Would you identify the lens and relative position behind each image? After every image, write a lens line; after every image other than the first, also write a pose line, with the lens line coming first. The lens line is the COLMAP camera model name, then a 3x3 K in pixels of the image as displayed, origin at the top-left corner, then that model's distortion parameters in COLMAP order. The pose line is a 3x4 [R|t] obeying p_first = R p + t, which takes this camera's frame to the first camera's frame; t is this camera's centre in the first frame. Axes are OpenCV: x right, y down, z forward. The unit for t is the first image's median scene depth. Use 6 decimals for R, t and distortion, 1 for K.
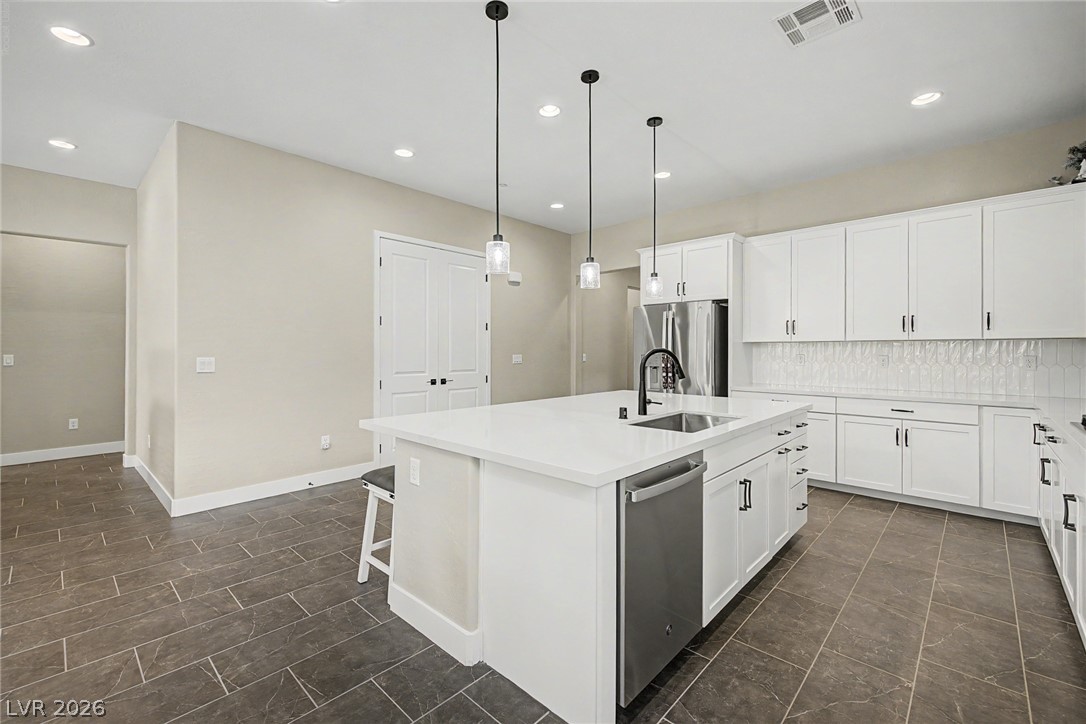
lens RADIAL K [[466.9, 0, 524.2], [0, 466.9, 349.5], [0, 0, 1]] dist [-0.002432, -0.000444]
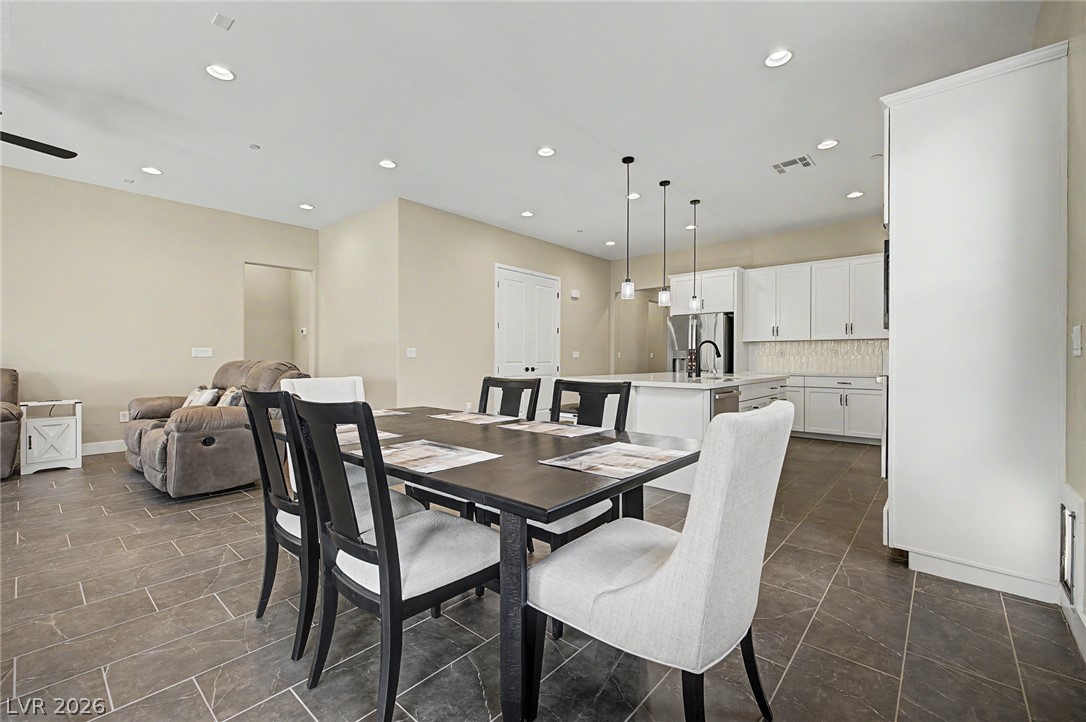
lens RADIAL K [[457.2, 0, 539.6], [0, 457.2, 359.5], [0, 0, 1]] dist [0.002991, 0.000713]
pose [[0.998659, 0.000866, 0.051759, -0.244236], [-0.001241, 0.999973, 0.007205, 0.031712], [-0.051751, -0.007259, 0.998634, -0.401337]]
